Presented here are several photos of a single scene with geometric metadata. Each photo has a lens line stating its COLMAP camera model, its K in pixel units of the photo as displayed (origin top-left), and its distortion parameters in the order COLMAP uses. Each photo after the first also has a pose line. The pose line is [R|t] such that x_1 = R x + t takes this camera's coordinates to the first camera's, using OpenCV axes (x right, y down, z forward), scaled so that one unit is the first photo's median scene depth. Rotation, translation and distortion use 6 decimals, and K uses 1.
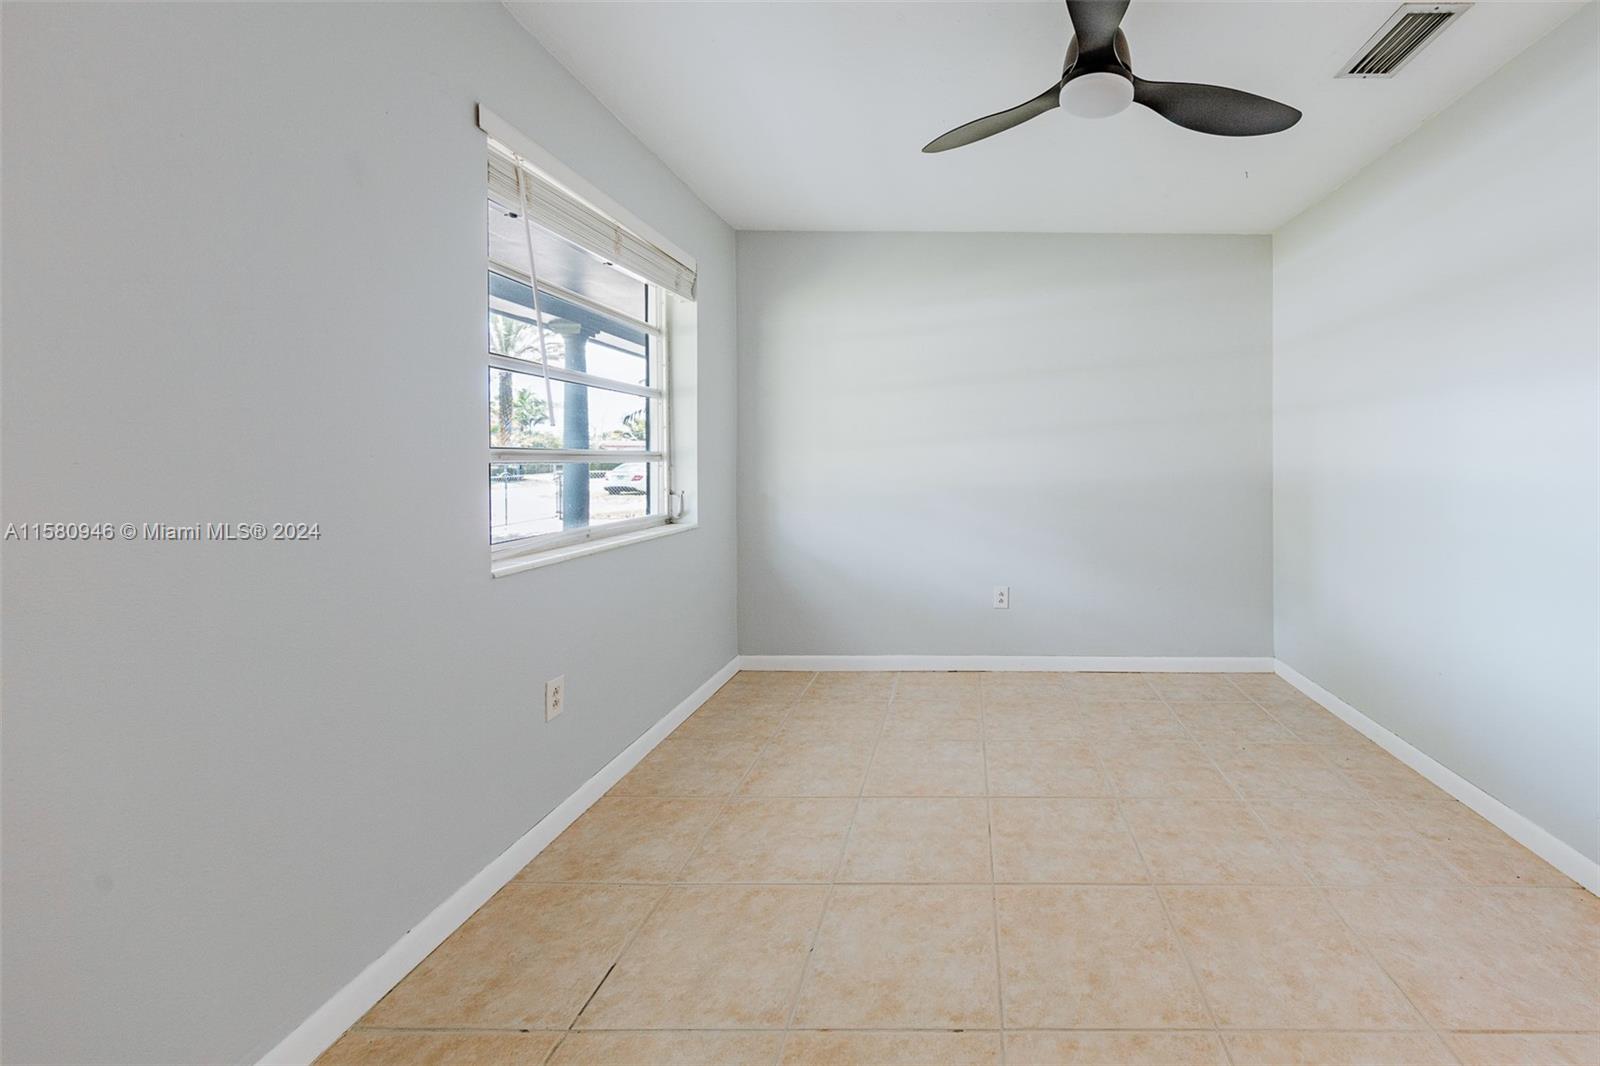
lens RADIAL K [[651.1, 0, 799.2], [0, 651.1, 471.2], [0, 0, 1]] dist [0.015304, -0.000067]
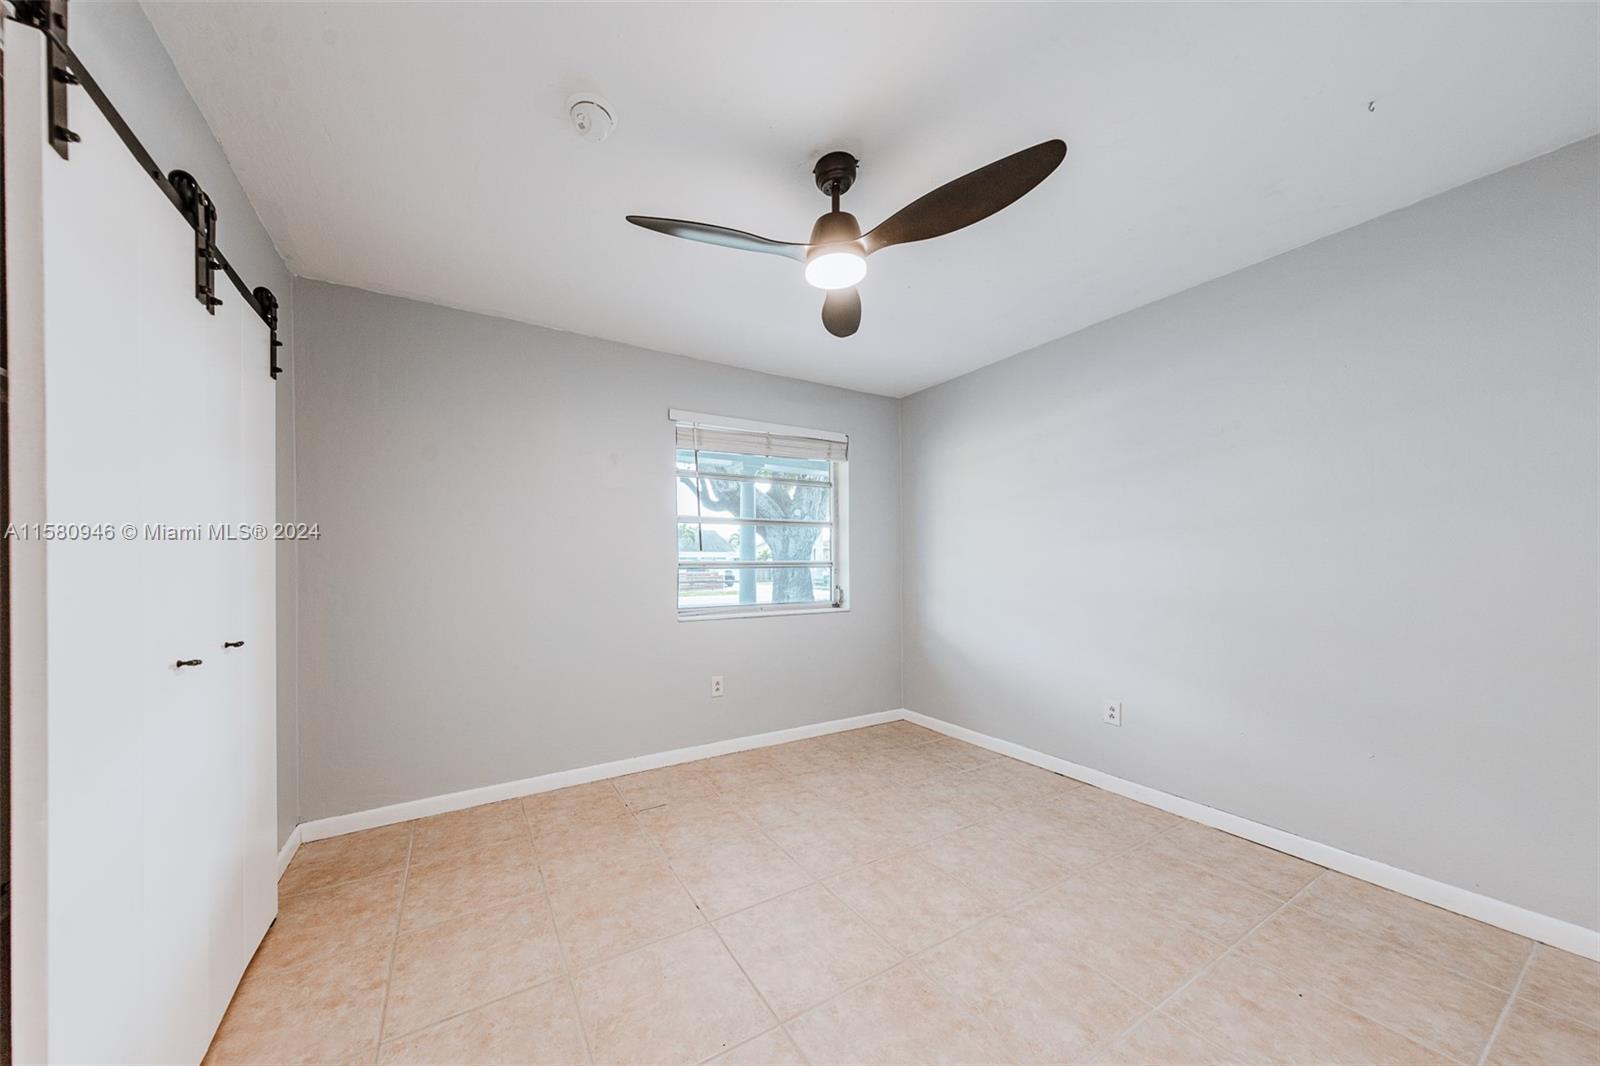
lens RADIAL K [[506.8, 0, 799.8], [0, 506.8, 573.8], [0, 0, 1]] dist [0.011302, -0.000054]
pose [[0.549065, 0.008360, -0.835738, 0.766343], [-0.008813, 0.999952, 0.004212, -0.003426], [0.835733, 0.005053, 0.549112, 0.263221]]
